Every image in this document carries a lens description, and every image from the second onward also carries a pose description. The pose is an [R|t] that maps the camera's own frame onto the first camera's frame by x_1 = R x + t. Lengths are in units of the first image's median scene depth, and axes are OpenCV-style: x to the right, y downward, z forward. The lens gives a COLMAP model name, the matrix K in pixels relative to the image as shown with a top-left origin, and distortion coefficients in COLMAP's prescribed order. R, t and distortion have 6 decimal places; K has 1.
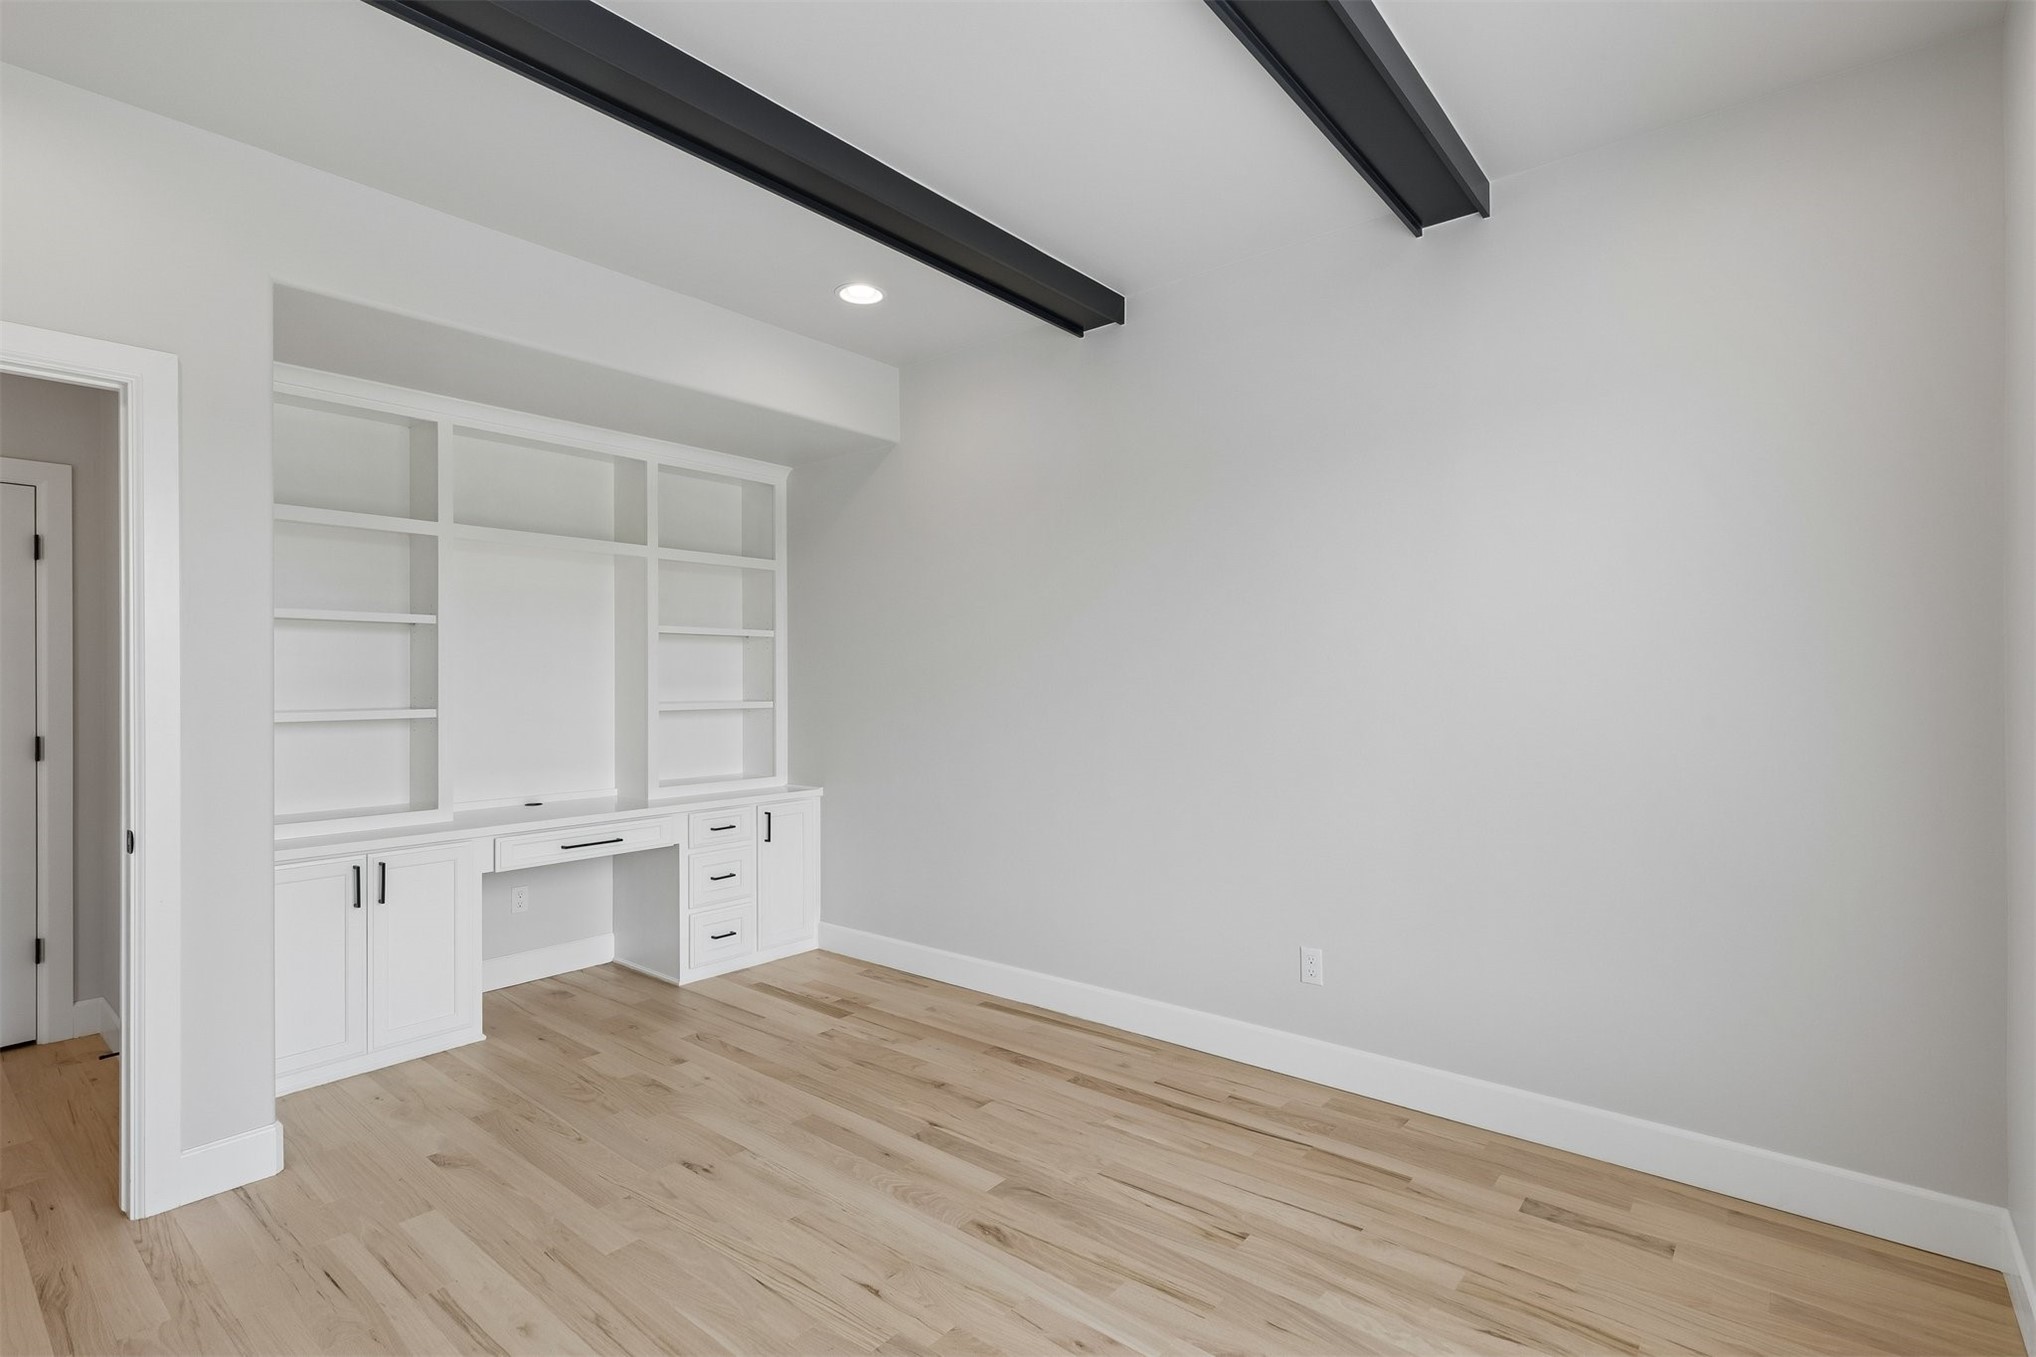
lens RADIAL K [[950.6, 0, 1018.0], [0, 950.6, 678.5], [0, 0, 1]] dist [0.004205, 0.000454]
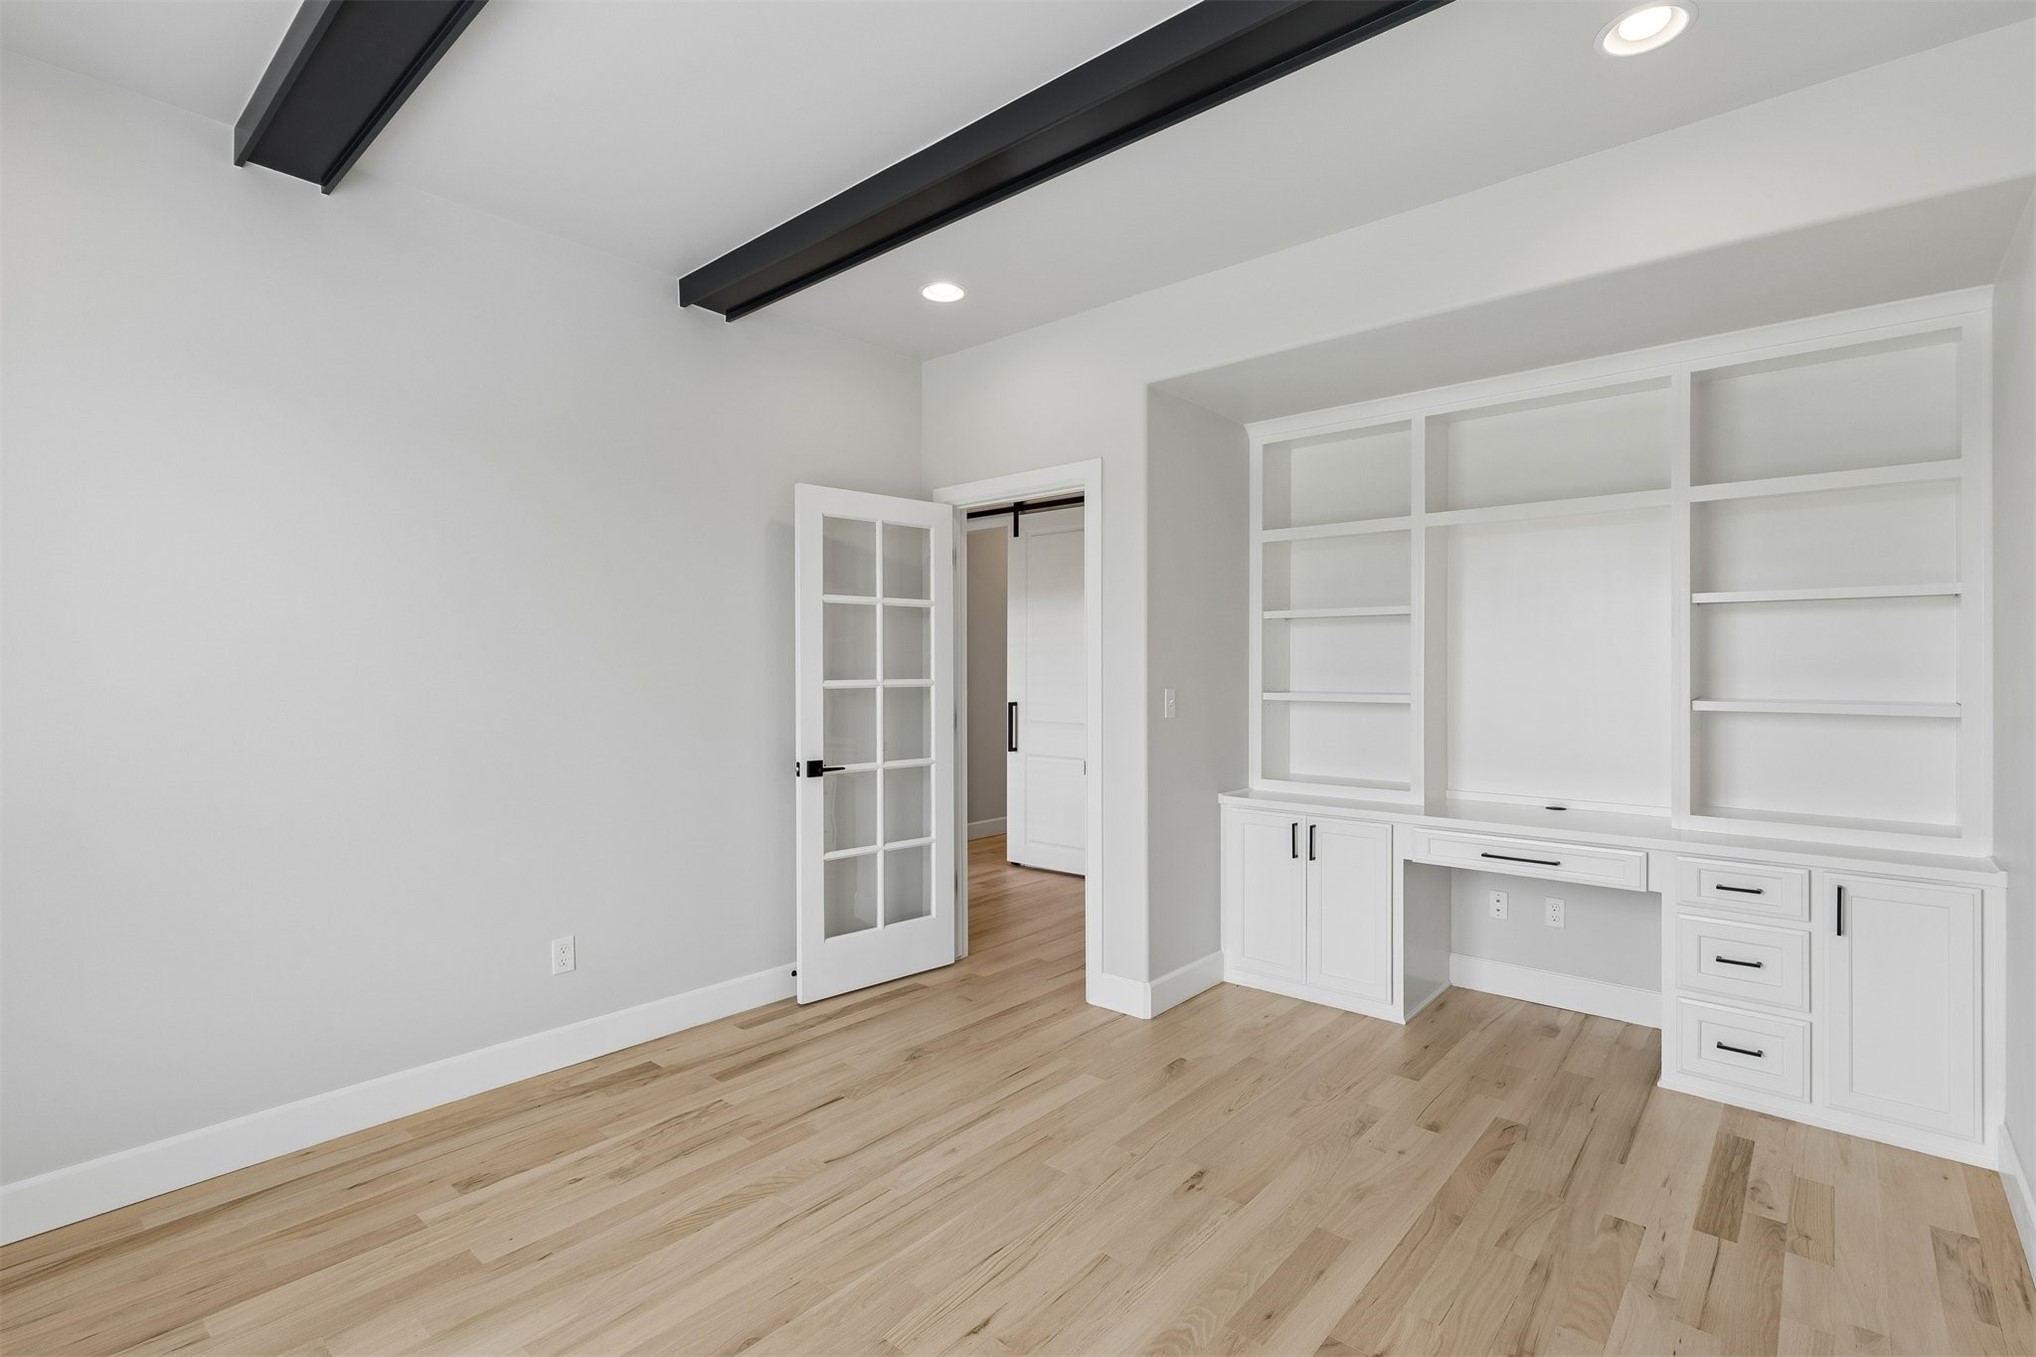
lens RADIAL K [[936.3, 0, 1018.0], [0, 936.3, 678.5], [0, 0, 1]] dist [0.001336, 0.000297]
pose [[-0.021026, 0.017236, -0.999630, 0.518690], [0.001495, 0.999851, 0.017208, -0.006103], [0.999778, -0.001132, -0.021049, 0.730924]]
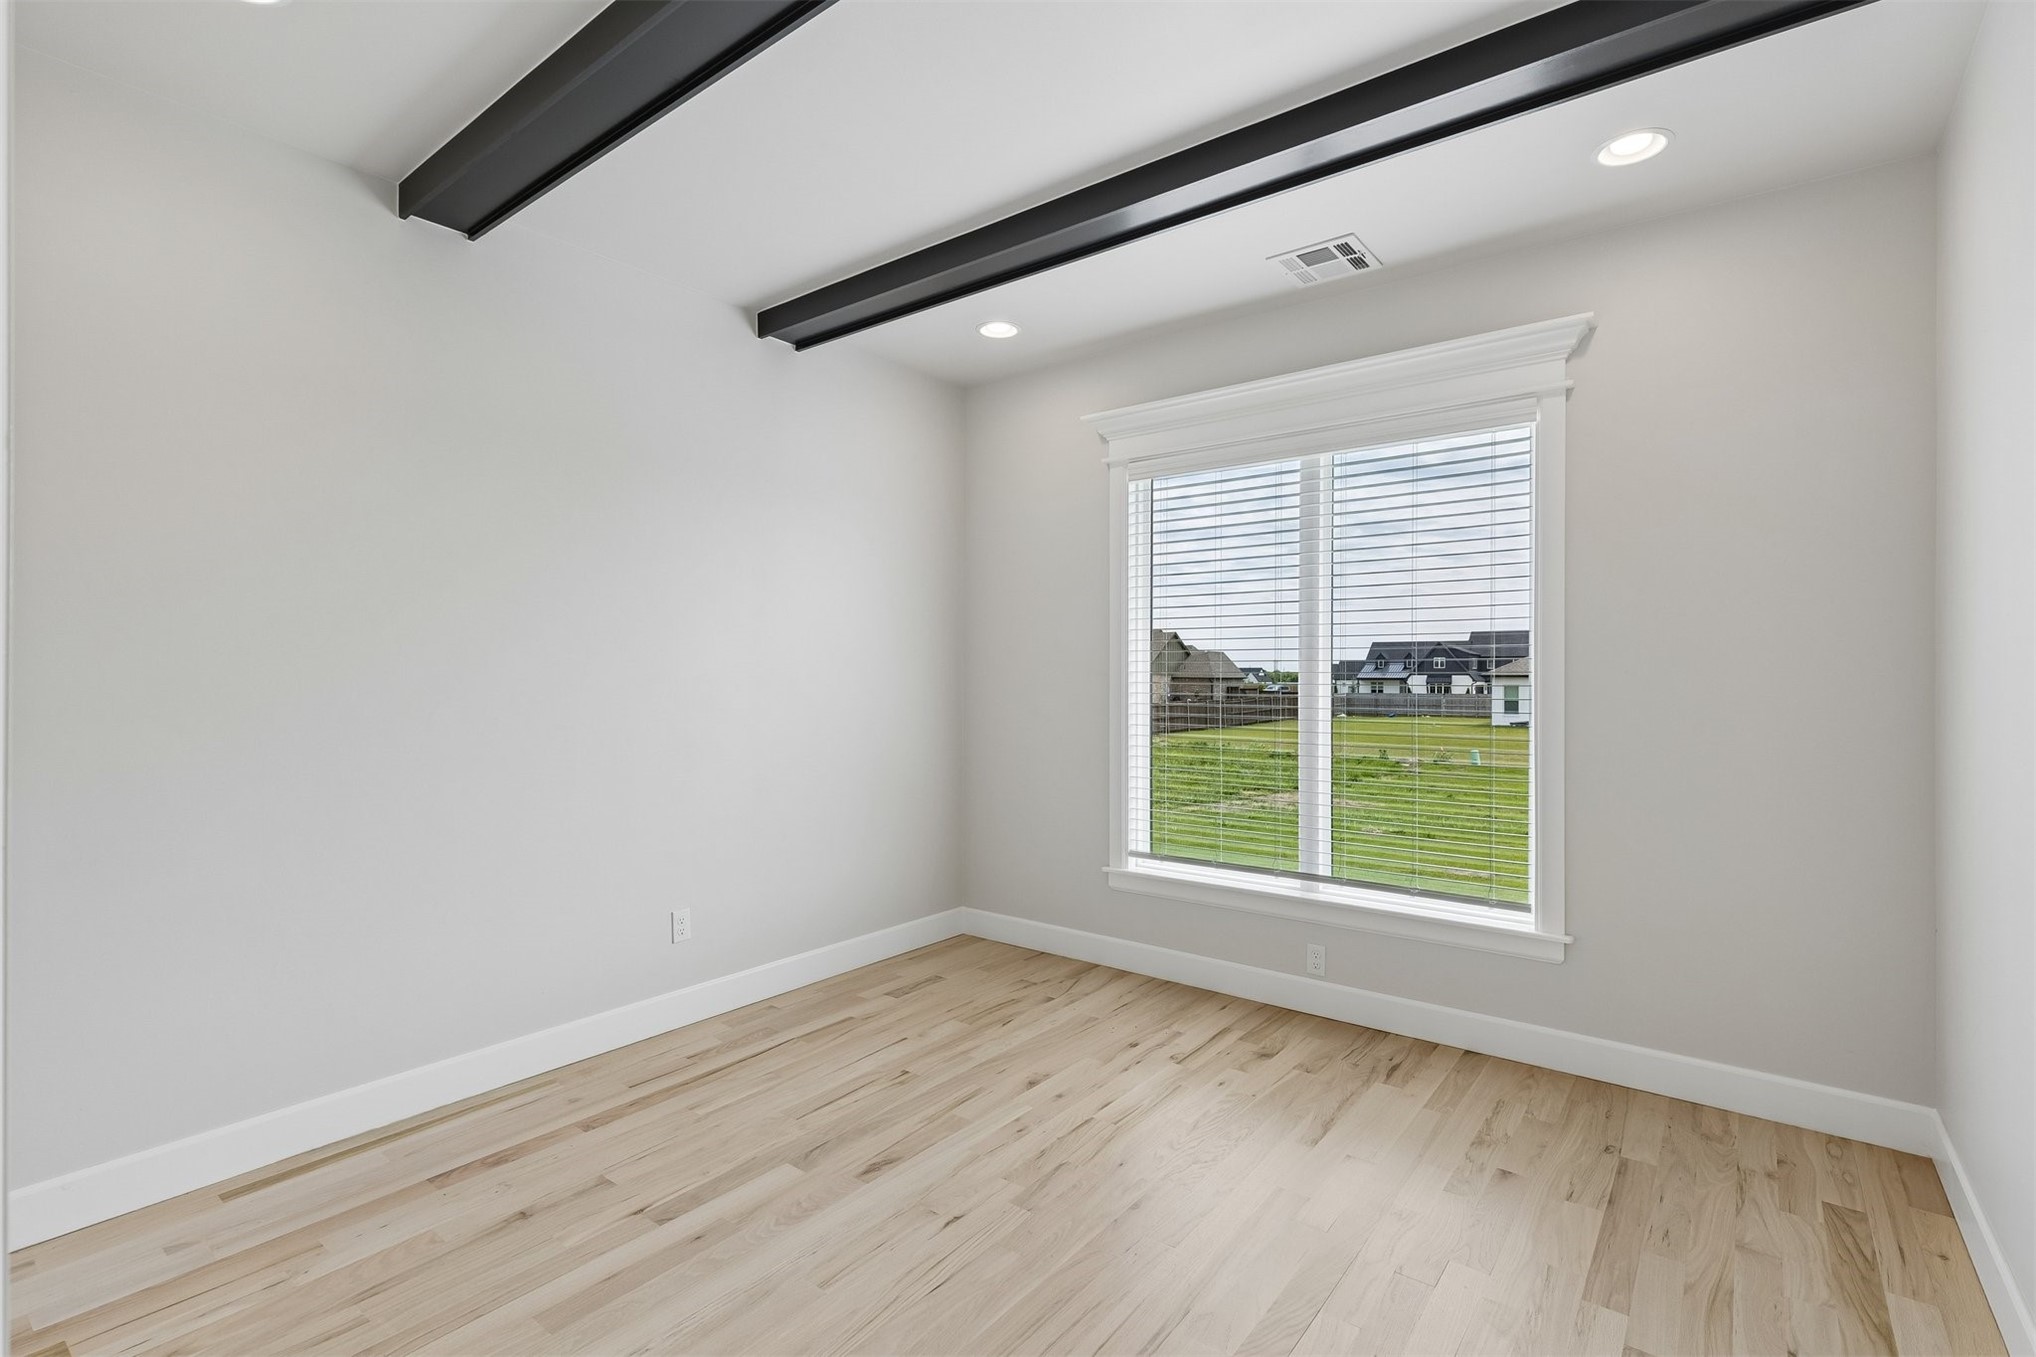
lens RADIAL K [[950.6, 0, 1018.0], [0, 950.6, 678.5], [0, 0, 1]] dist [0.004205, 0.000454]
pose [[-0.028875, -0.002287, 0.999580, -0.872757], [-0.002519, 0.999994, 0.002215, 0.005065], [-0.999580, -0.002454, -0.028880, 0.661725]]
